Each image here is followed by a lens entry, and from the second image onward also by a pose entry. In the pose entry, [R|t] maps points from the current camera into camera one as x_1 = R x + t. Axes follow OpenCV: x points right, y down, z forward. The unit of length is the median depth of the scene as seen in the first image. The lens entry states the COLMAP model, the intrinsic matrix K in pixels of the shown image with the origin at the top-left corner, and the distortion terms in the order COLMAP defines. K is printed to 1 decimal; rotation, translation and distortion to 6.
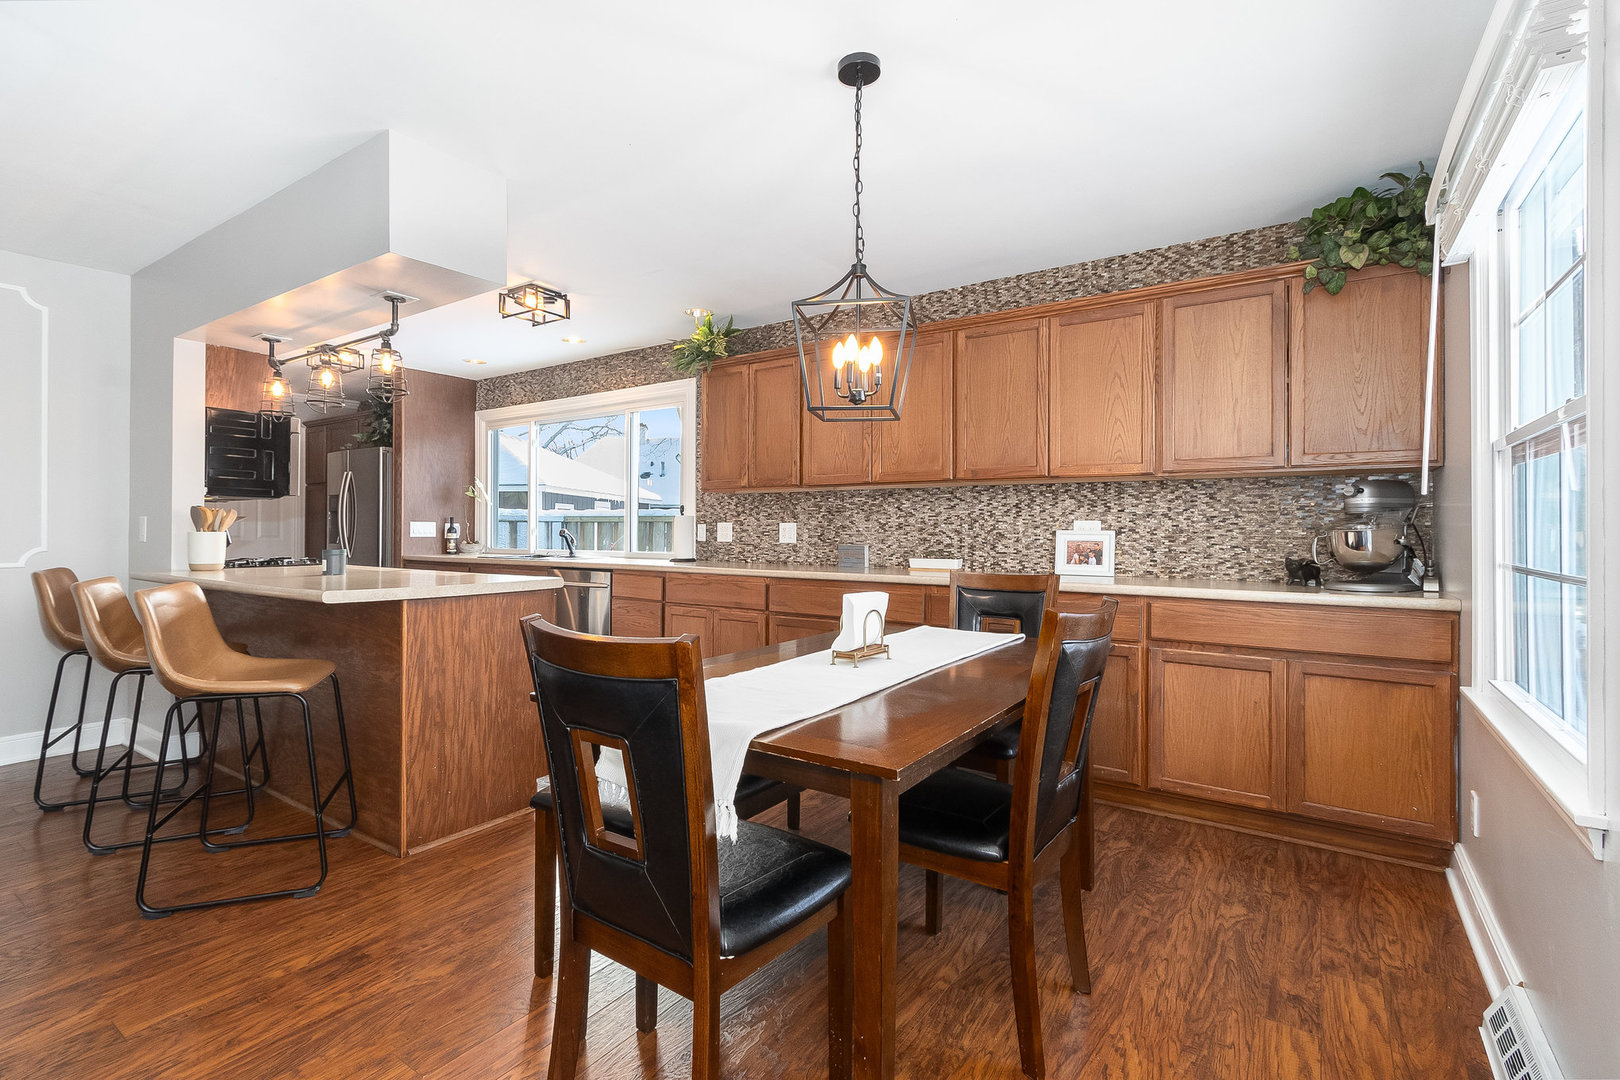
lens RADIAL K [[745.2, 0, 800.7], [0, 745.2, 541.7], [0, 0, 1]] dist [0.018379, 0.000477]
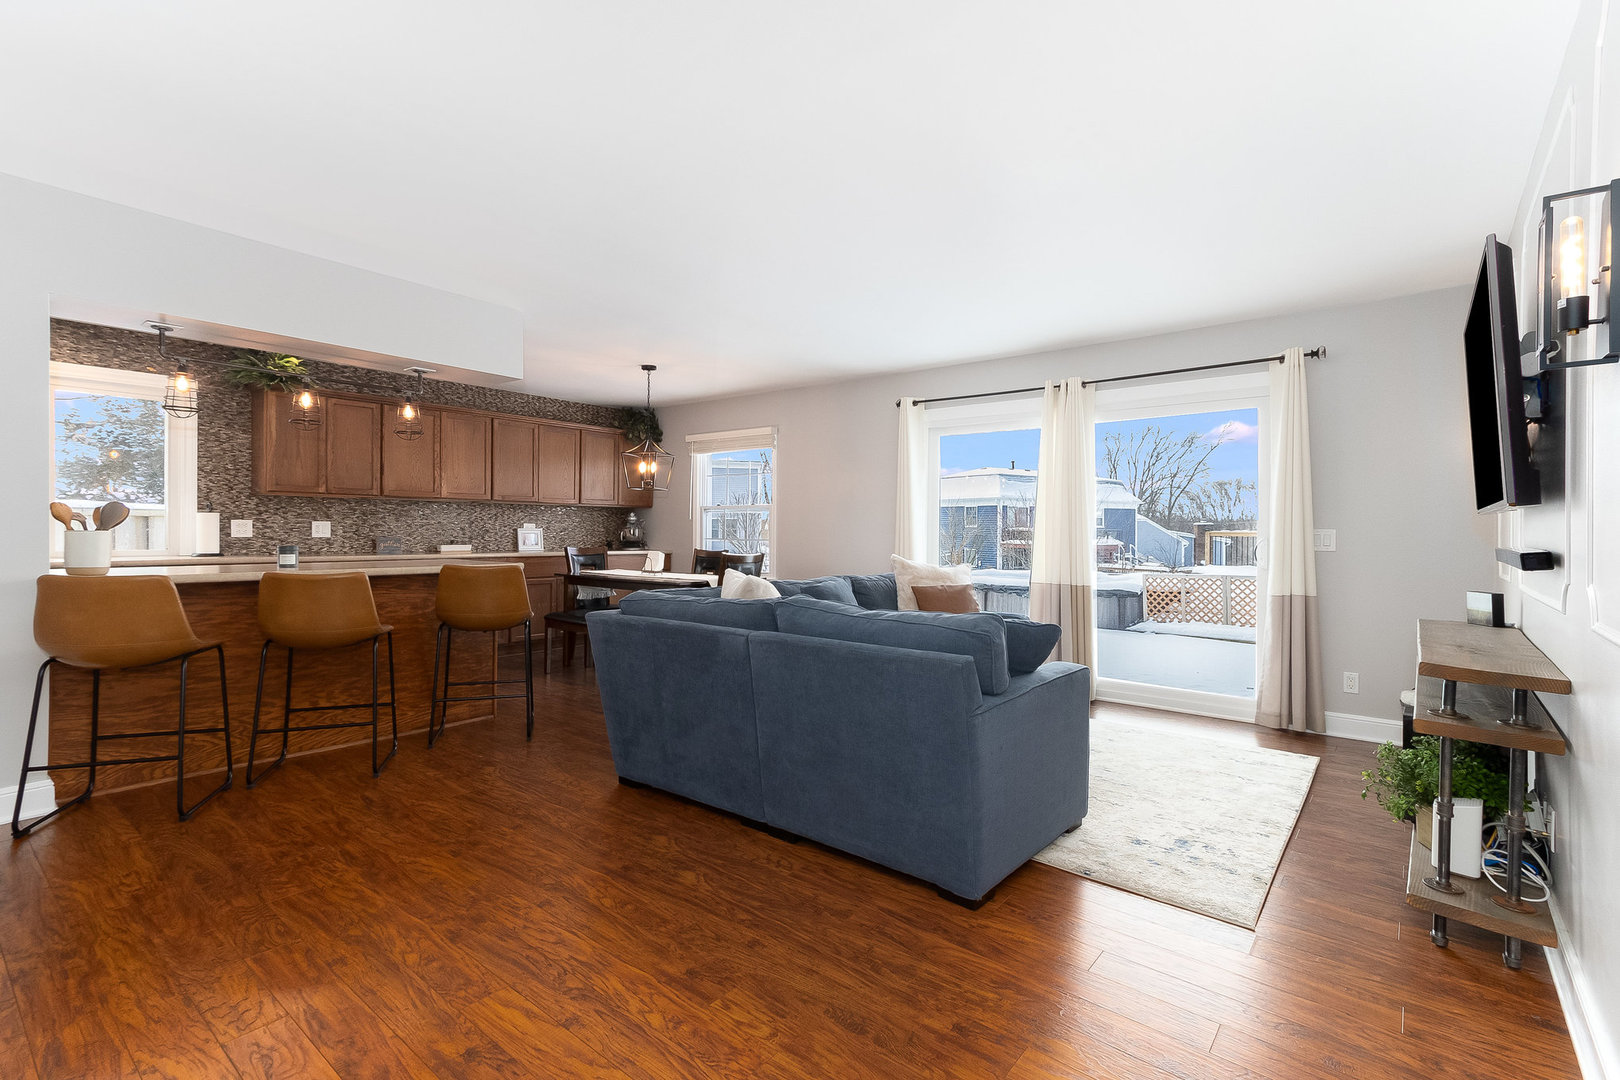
lens RADIAL K [[745.2, 0, 802.2], [0, 745.2, 536.5], [0, 0, 1]] dist [0.018379, 0.000477]
pose [[0.084257, -0.012698, 0.996363, -1.218719], [0.004458, 0.999914, 0.012366, -0.011673], [-0.996434, 0.003400, 0.084307, 0.081656]]
